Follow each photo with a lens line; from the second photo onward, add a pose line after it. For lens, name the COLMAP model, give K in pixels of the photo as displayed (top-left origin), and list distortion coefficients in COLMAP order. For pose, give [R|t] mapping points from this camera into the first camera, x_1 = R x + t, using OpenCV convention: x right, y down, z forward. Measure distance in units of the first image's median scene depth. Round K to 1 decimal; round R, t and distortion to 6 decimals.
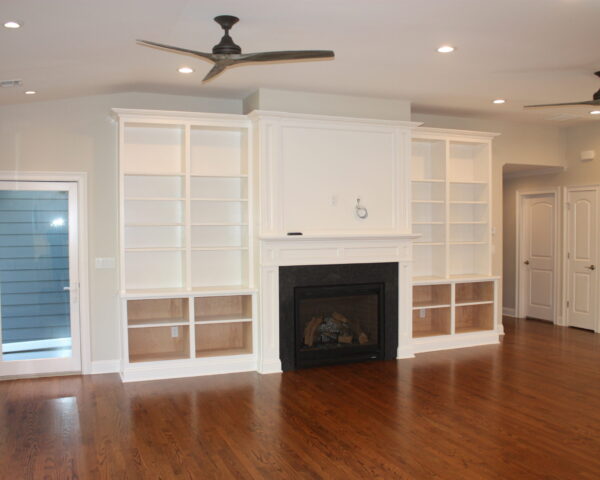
lens RADIAL K [[596.9, 0, 300.0], [0, 596.9, 240.0], [0, 0, 1]] dist [-0.138135, 0.034024]
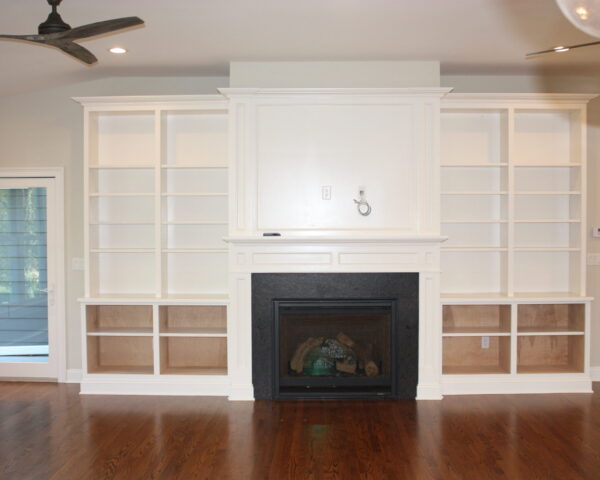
lens RADIAL K [[706.1, 0, 289.3], [0, 706.1, 241.1], [0, 0, 1]] dist [-0.093757, -0.009967]
pose [[0.918249, 0.012365, -0.395810, 0.367465], [-0.012130, 0.999922, 0.003097, -0.004252], [0.395817, 0.001958, 0.918327, 0.103842]]
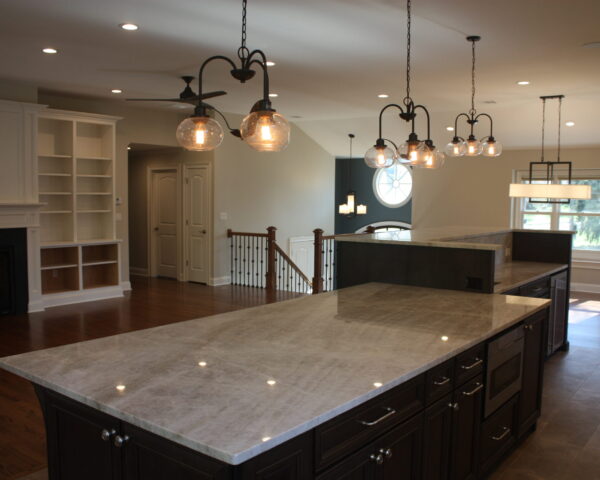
lens RADIAL K [[596.9, 0, 300.0], [0, 596.9, 240.0], [0, 0, 1]] dist [-0.138135, 0.034024]
pose [[0.863552, -0.022164, 0.503773, 0.057675], [-0.001225, 0.998938, 0.046049, 0.008656], [-0.504259, -0.040383, 0.862608, -0.219842]]
